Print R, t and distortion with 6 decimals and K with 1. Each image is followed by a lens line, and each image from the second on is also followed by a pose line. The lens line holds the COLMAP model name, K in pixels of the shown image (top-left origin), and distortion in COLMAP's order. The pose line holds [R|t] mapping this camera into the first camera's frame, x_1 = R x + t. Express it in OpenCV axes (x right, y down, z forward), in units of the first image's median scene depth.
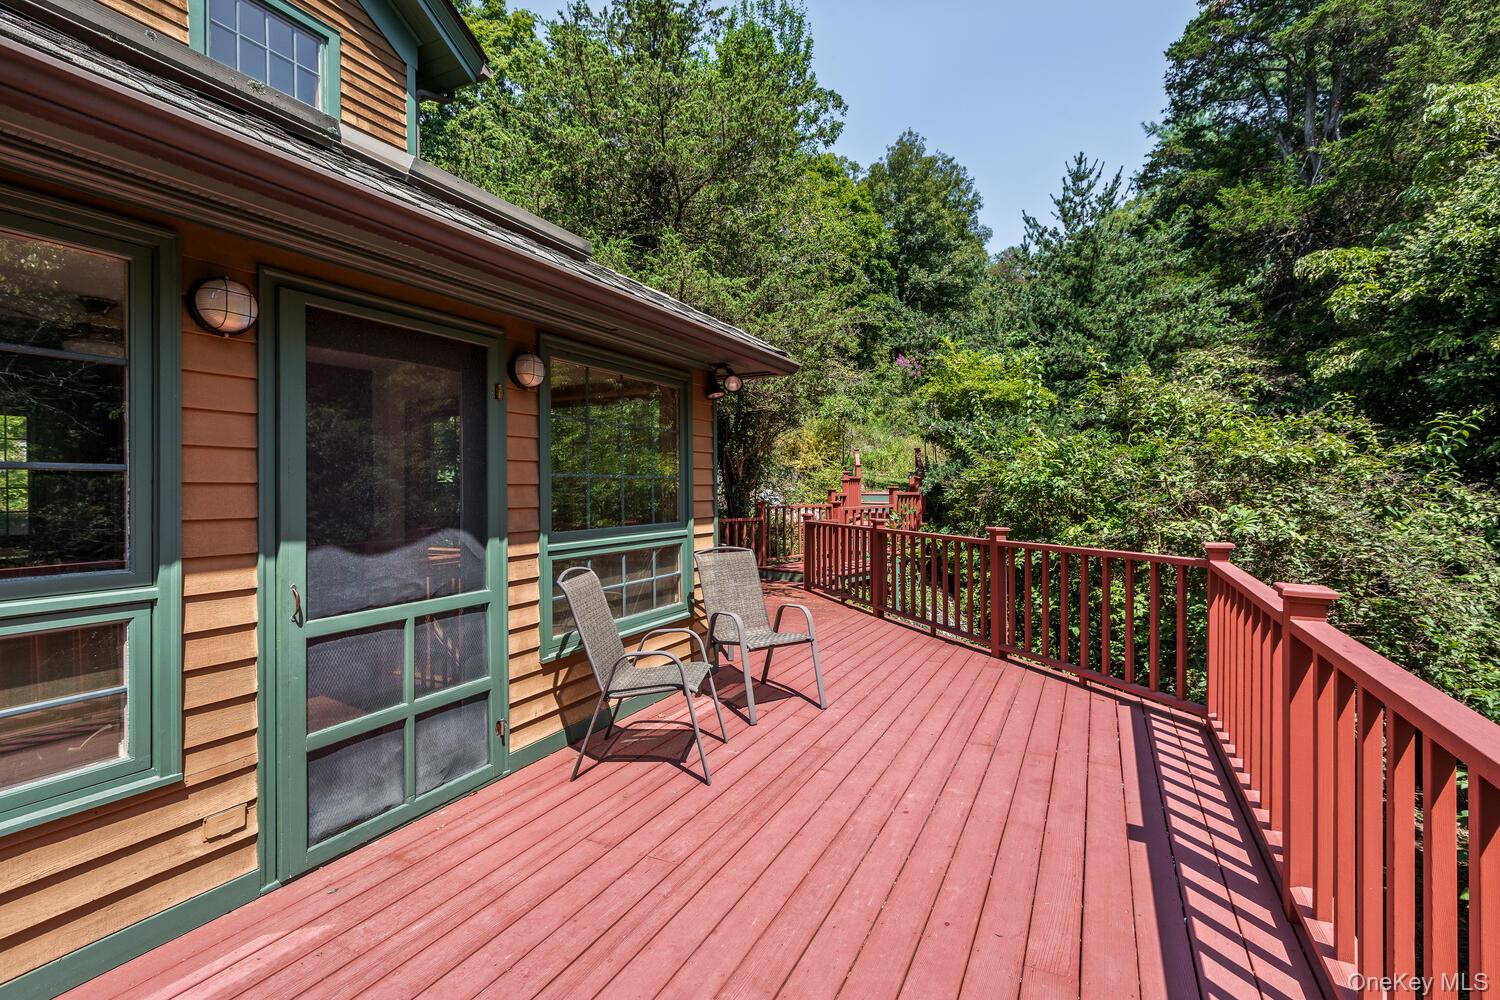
lens RADIAL K [[699.4, 0, 743.3], [0, 699.4, 498.0], [0, 0, 1]] dist [0.004962, 0.000804]
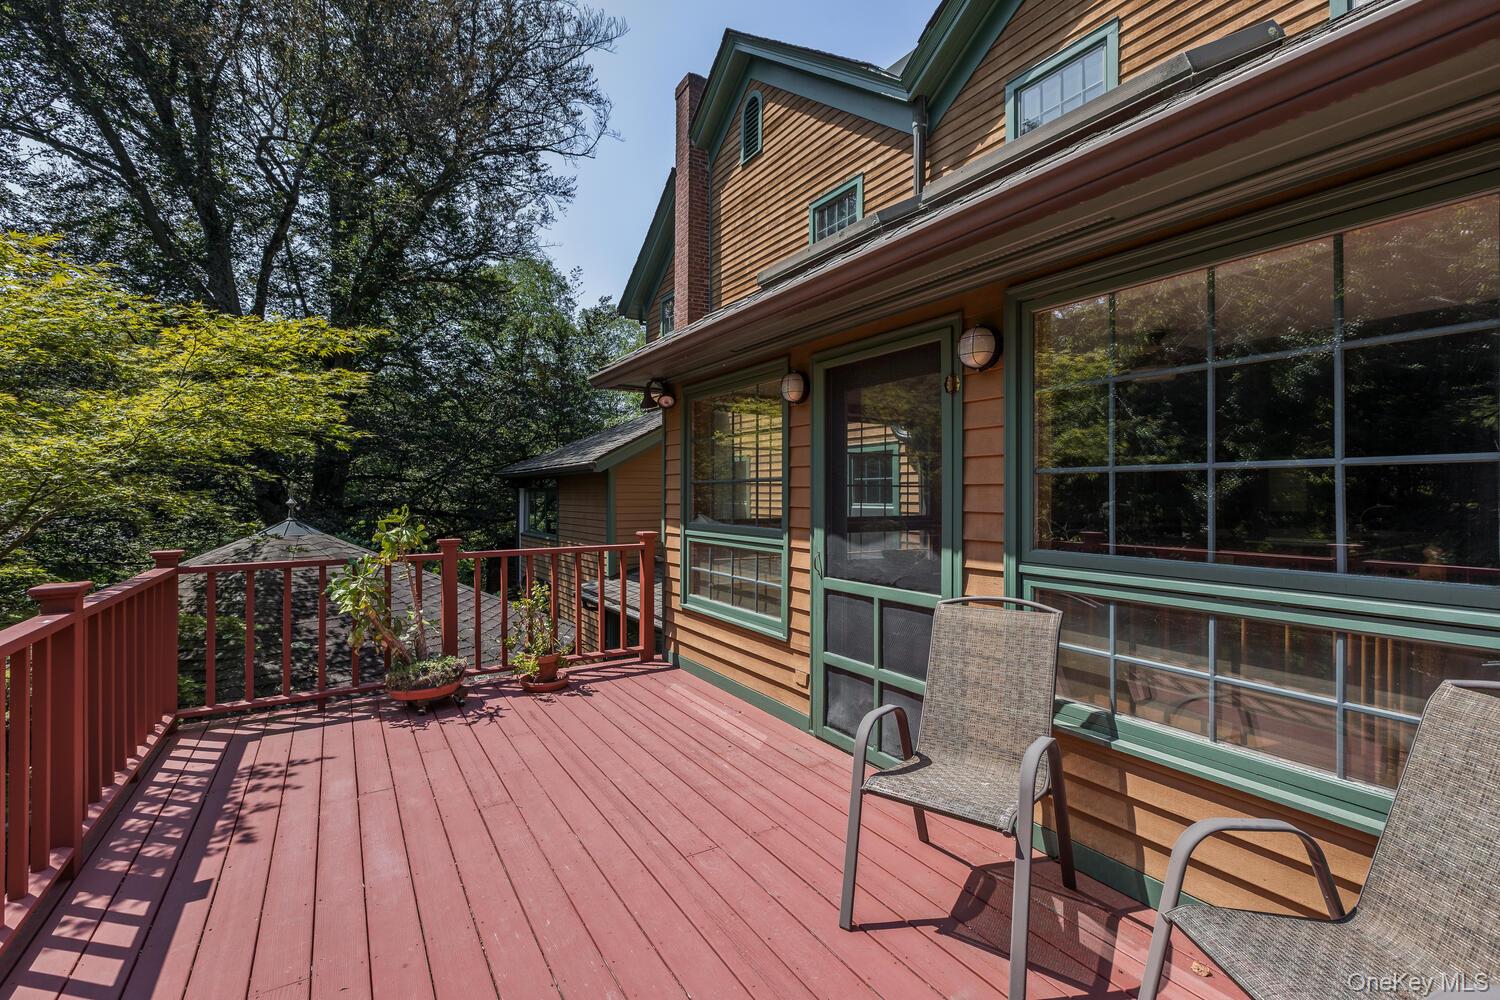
lens RADIAL K [[701.9, 0, 749.7], [0, 701.9, 477.1], [0, 0, 1]] dist [-0.002996, -0.000493]
pose [[-0.541696, 0.002996, -0.840569, 0.770136], [0.008654, 0.999961, -0.002013, -0.041229], [0.840530, -0.008365, -0.541700, 1.736843]]
